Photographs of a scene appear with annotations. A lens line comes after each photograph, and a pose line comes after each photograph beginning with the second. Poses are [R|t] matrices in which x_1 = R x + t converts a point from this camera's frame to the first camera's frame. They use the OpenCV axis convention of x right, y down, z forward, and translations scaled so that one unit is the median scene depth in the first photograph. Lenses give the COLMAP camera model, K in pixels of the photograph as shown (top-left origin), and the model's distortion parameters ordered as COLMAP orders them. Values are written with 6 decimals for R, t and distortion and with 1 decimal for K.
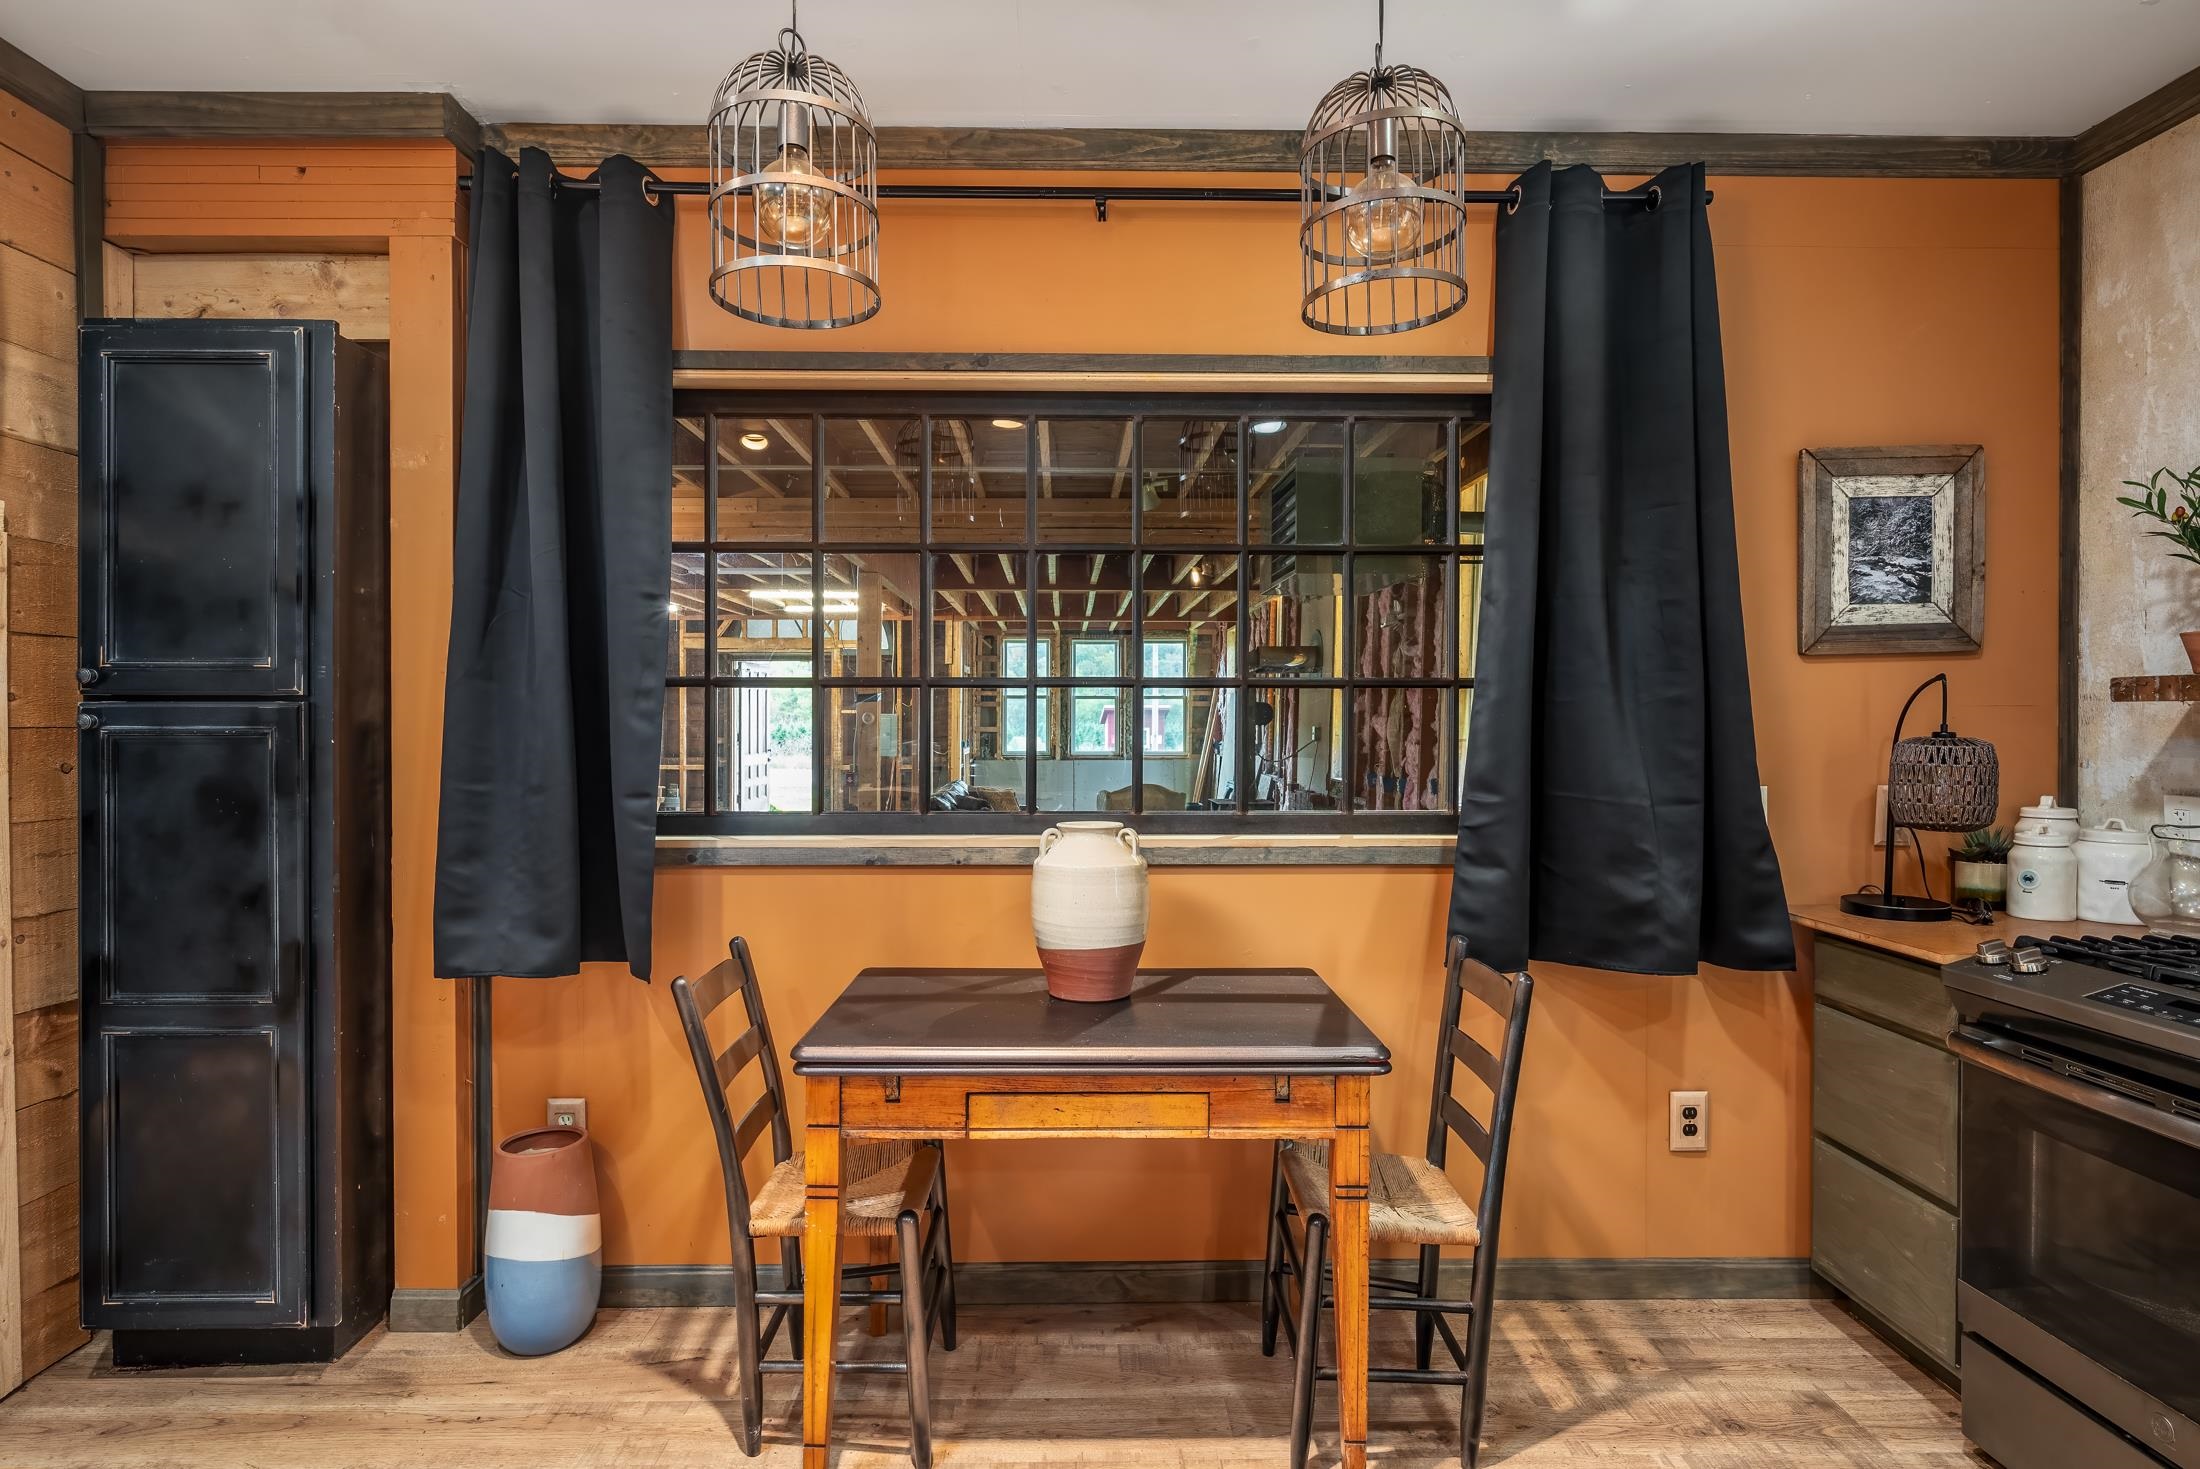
lens RADIAL K [[1104.9, 0, 1054.3], [0, 1104.9, 732.1], [0, 0, 1]] dist [-0.000182, -0.001233]
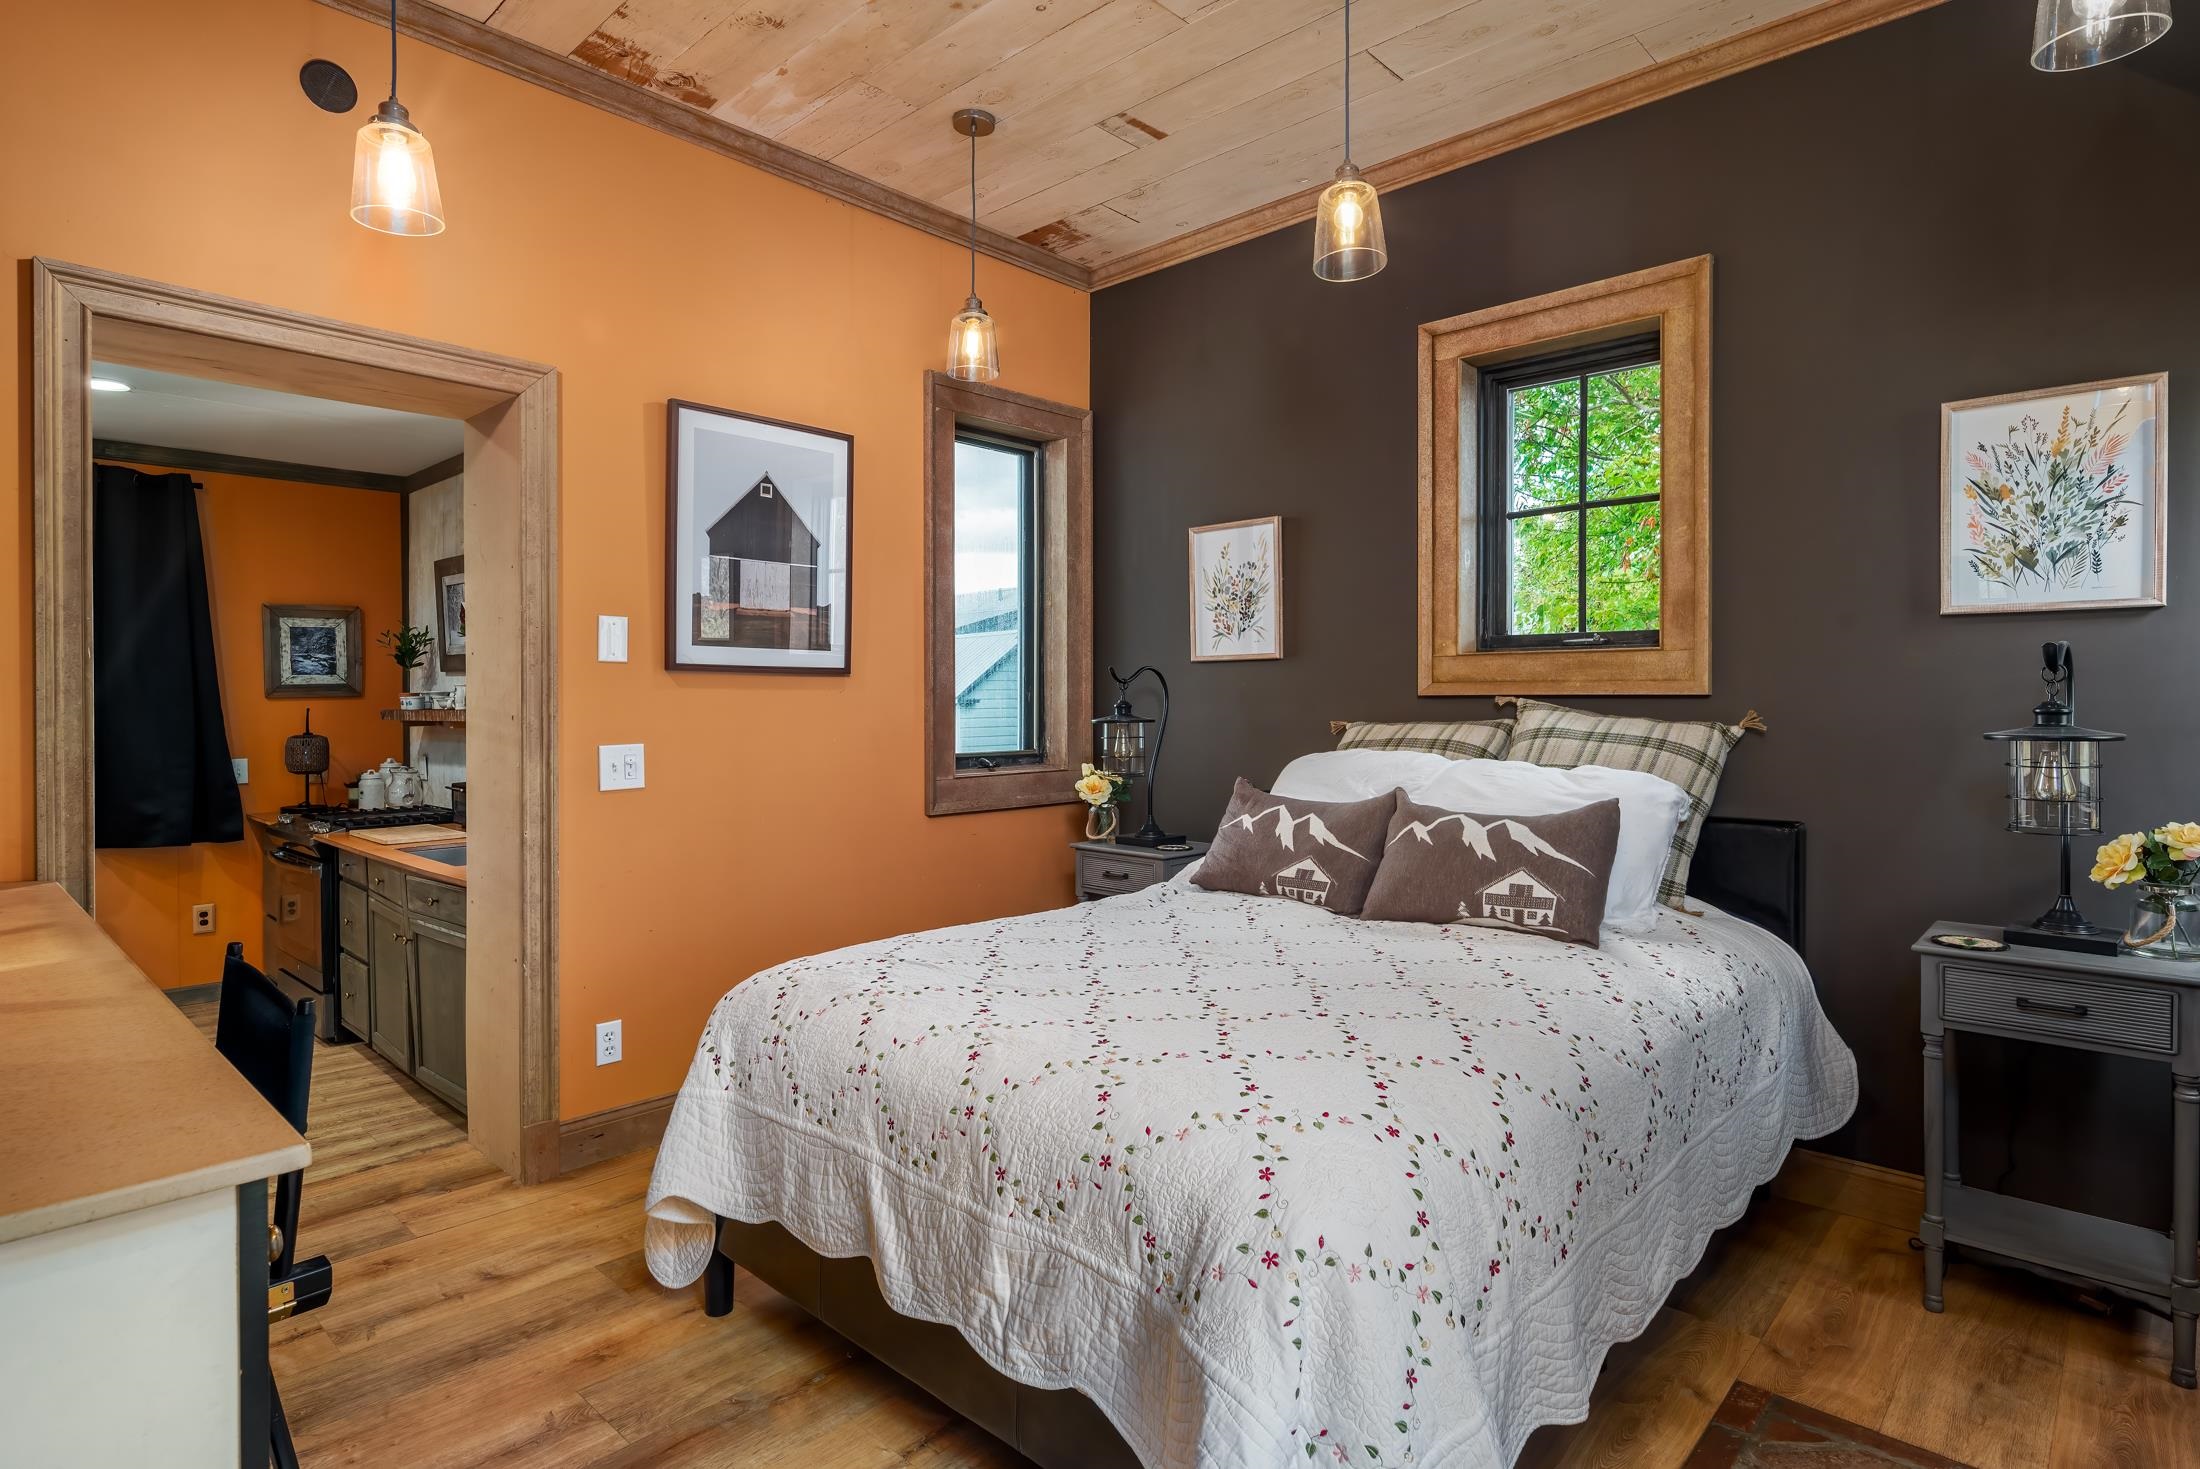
lens RADIAL K [[1171.5, 0, 1109.6], [0, 1171.5, 708.2], [0, 0, 1]] dist [0.003603, -0.000803]
pose [[0.706783, -0.005501, 0.707409, 0.230282], [0.007368, 0.999973, 0.000414, -0.040320], [-0.707392, 0.004920, 0.706804, -1.950910]]
